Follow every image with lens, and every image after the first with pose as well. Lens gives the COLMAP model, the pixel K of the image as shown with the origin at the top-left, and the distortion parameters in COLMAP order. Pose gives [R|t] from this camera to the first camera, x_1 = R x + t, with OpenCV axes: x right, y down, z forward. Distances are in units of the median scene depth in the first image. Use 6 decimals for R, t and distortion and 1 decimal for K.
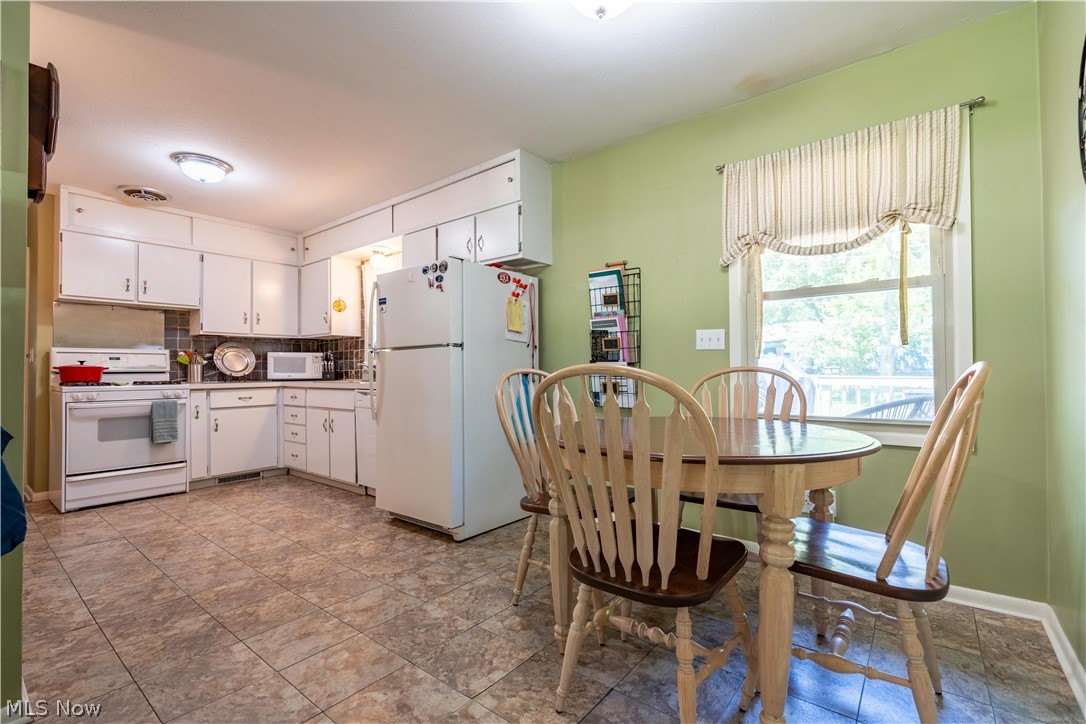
lens RADIAL K [[480.3, 0, 539.6], [0, 480.3, 363.3], [0, 0, 1]] dist [-0.002433, 0.000443]
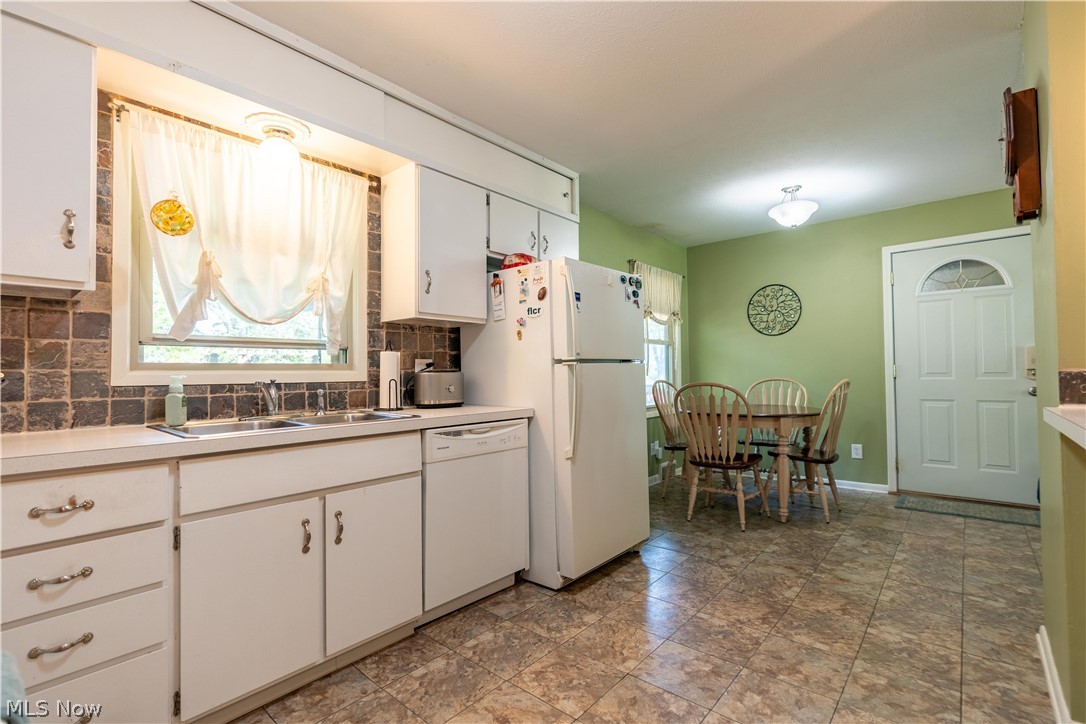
lens RADIAL K [[489.6, 0, 547.0], [0, 489.6, 364.9], [0, 0, 1]] dist [-0.007808, 0.000420]
pose [[0.036491, 0.024077, 0.999044, -0.906128], [-0.001152, 0.999710, -0.024051, -0.003543], [-0.999333, -0.000273, 0.036508, 0.846993]]
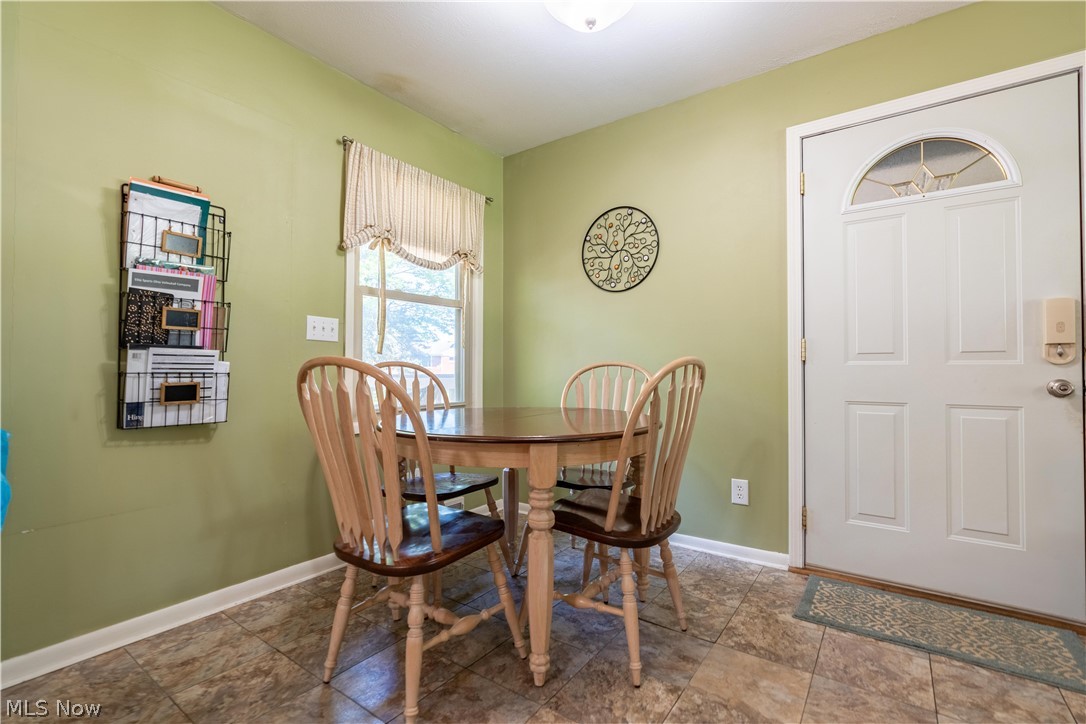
lens RADIAL K [[498.1, 0, 537.1], [0, 498.1, 362.0], [0, 0, 1]] dist [-0.003187, 0.000527]
pose [[-0.053504, 0.019214, 0.998383, -0.386098], [-0.014391, 0.999696, -0.020010, 0.015119], [-0.998464, -0.015438, -0.053212, 0.472192]]
